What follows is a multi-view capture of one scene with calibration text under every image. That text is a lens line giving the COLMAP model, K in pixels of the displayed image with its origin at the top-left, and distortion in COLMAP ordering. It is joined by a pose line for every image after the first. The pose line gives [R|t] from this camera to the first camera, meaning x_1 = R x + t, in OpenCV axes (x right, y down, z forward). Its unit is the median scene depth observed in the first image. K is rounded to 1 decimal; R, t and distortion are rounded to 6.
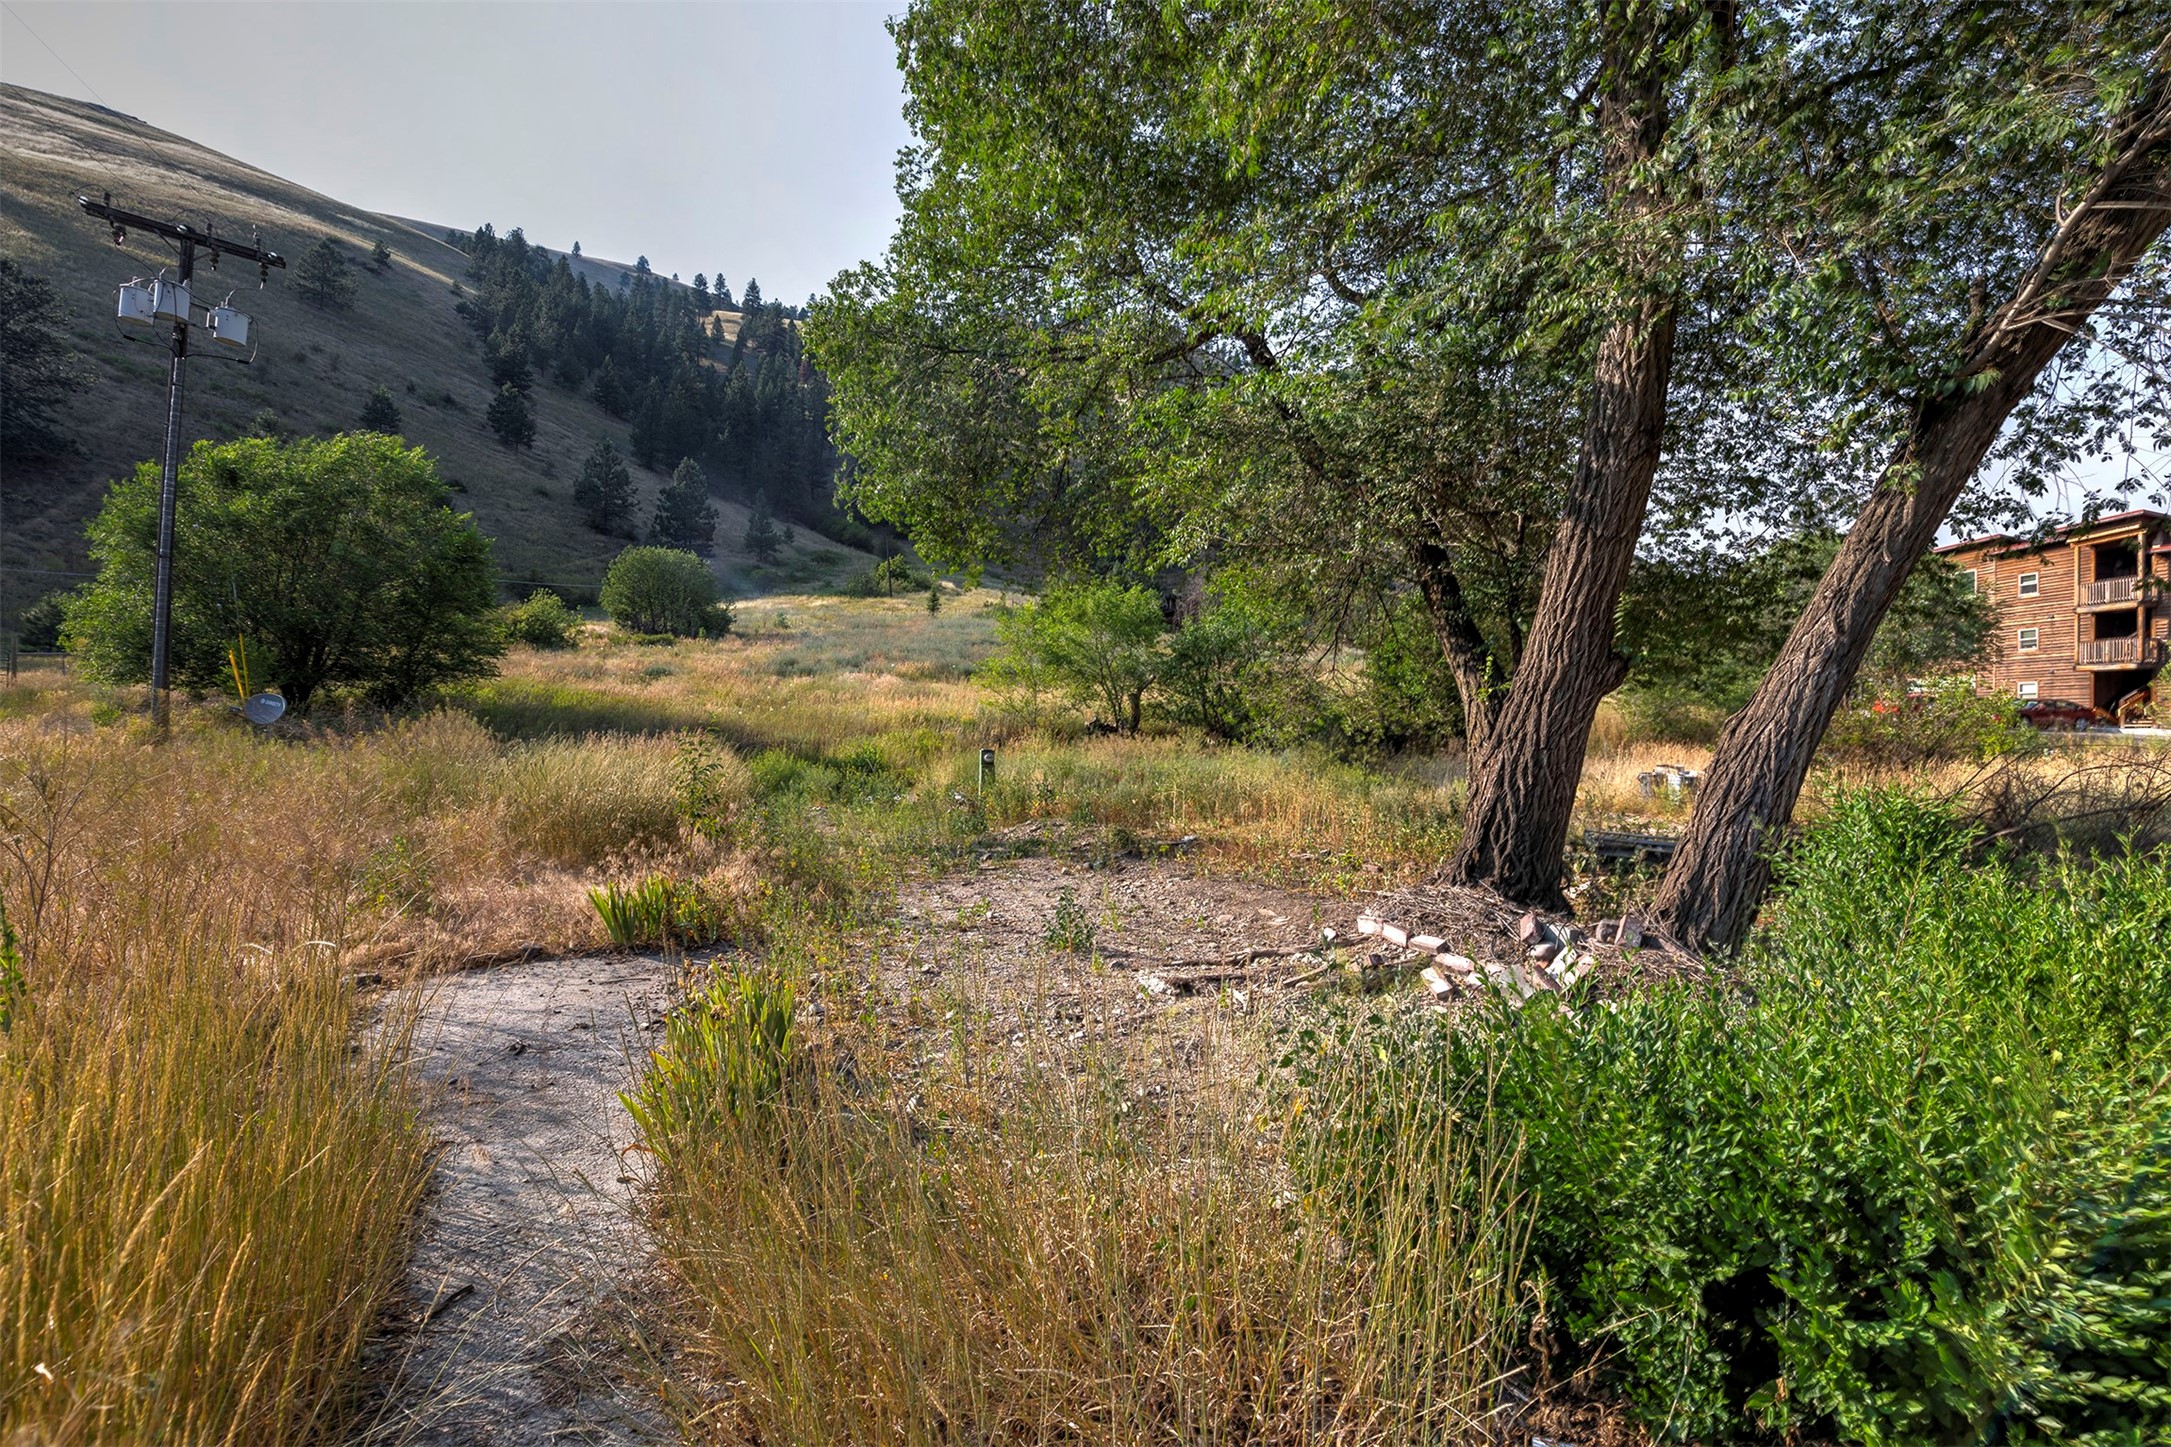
lens RADIAL K [[969.2, 0, 1125.1], [0, 969.2, 722.9], [0, 0, 1]] dist [0.008367, -0.001329]
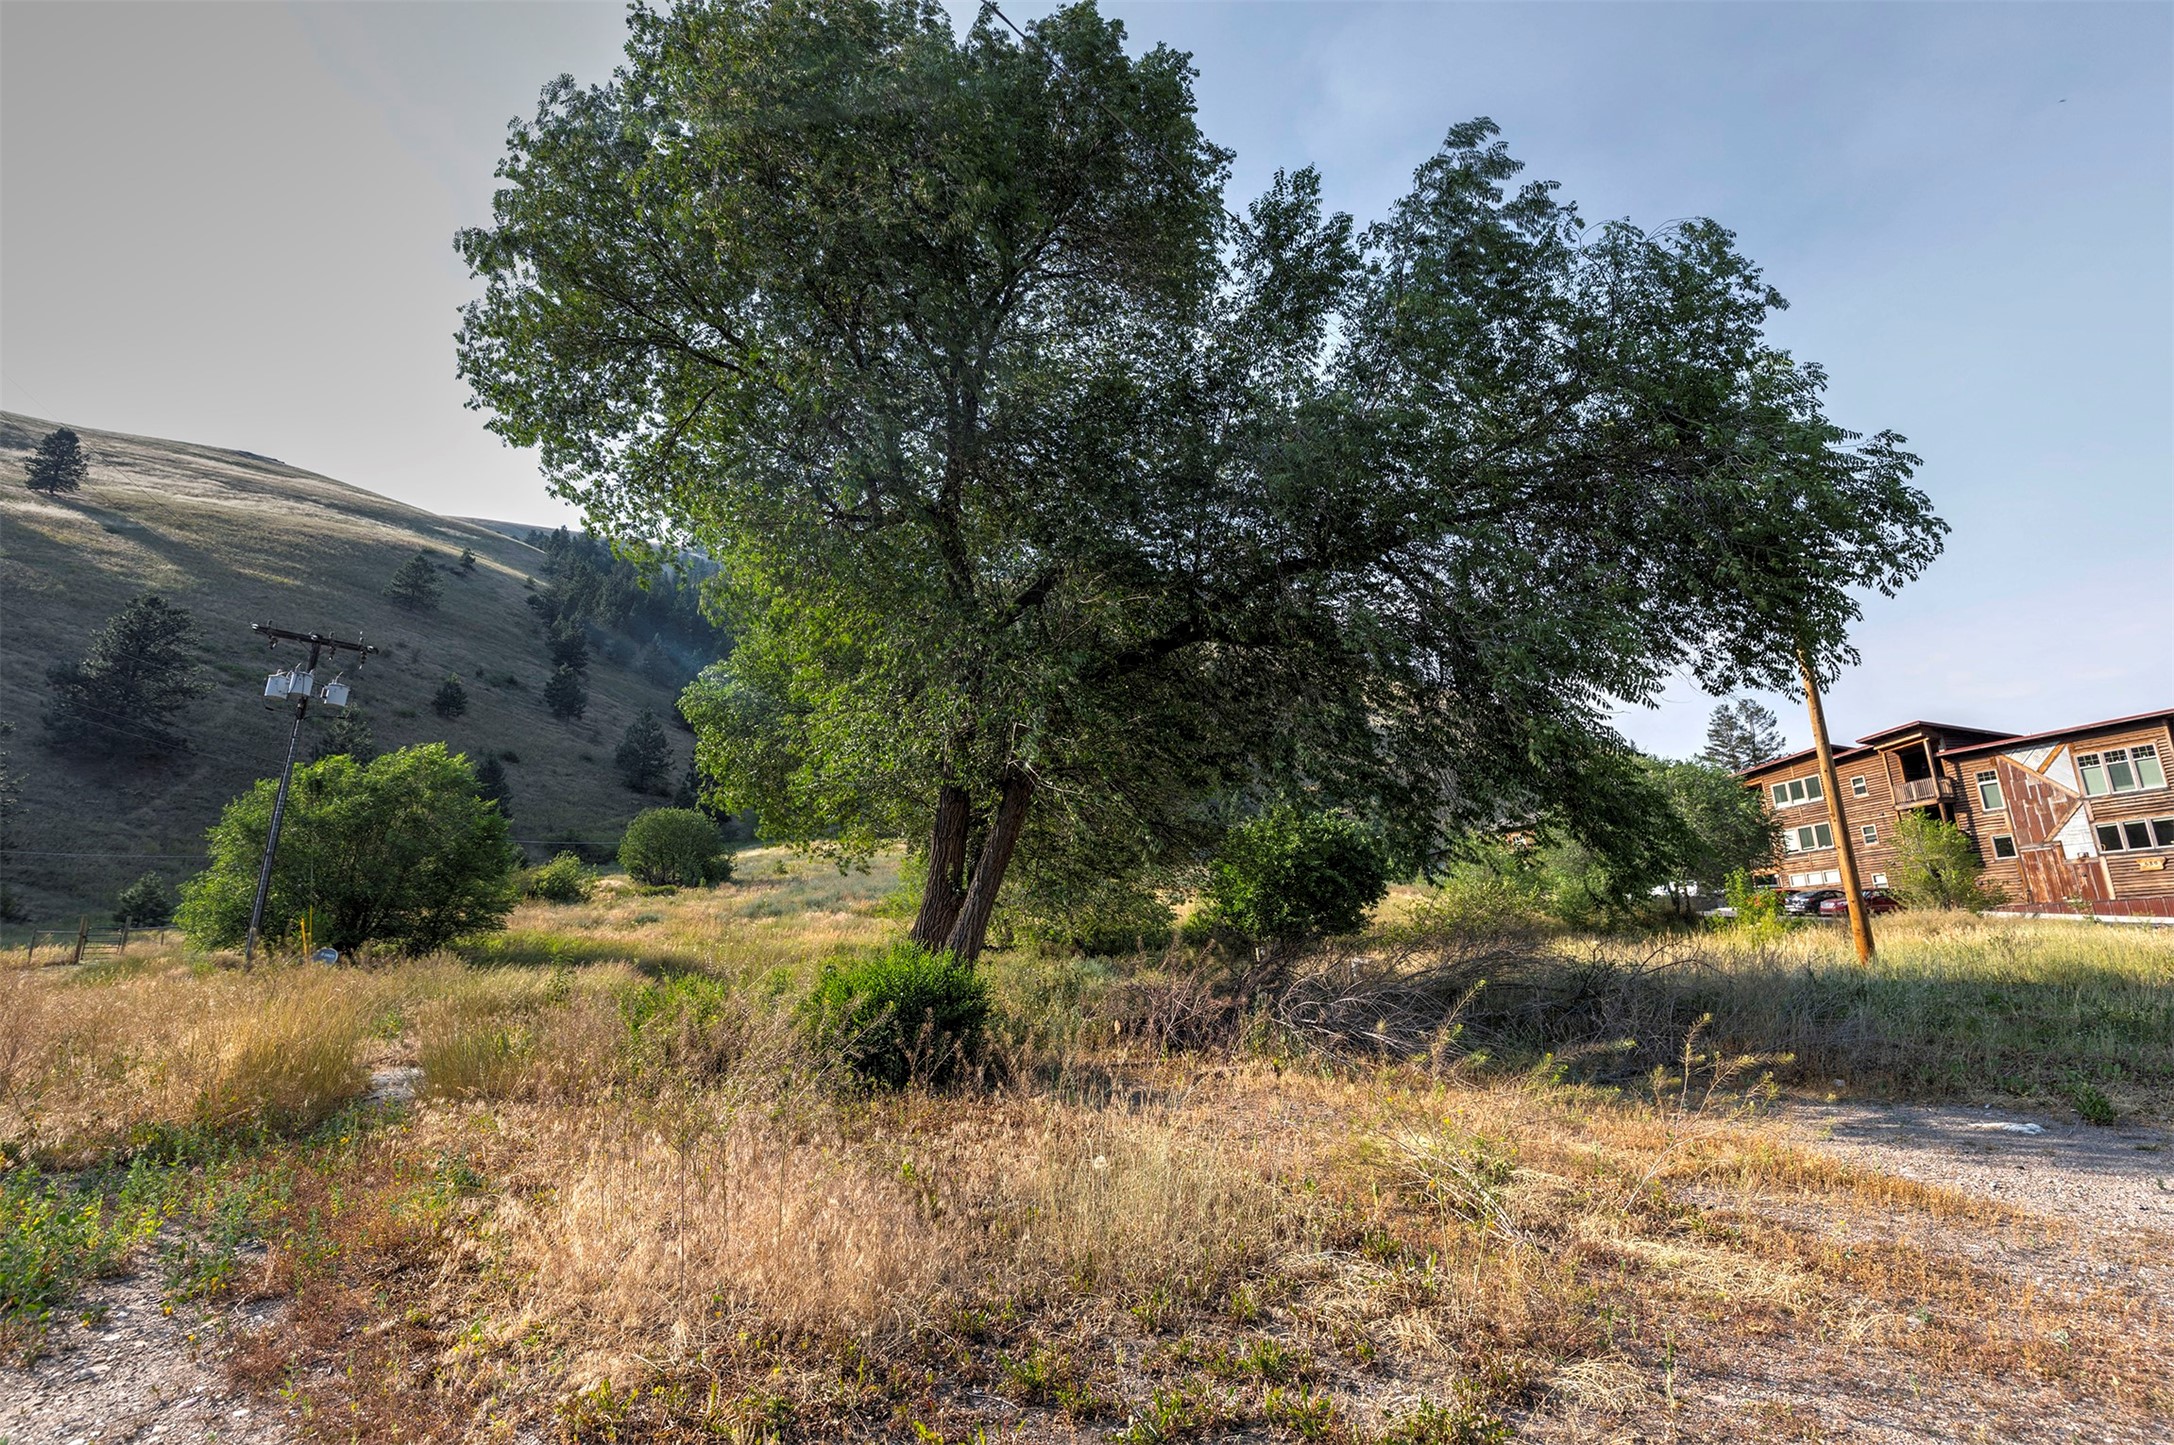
lens RADIAL K [[970.6, 0, 1132.6], [0, 970.6, 734.1], [0, 0, 1]] dist [0.008367, -0.001329]
pose [[0.998424, -0.049688, -0.026087, 0.092378], [0.042780, 0.974726, -0.219268, 0.007687], [0.036323, 0.217806, 0.975316, -0.110041]]
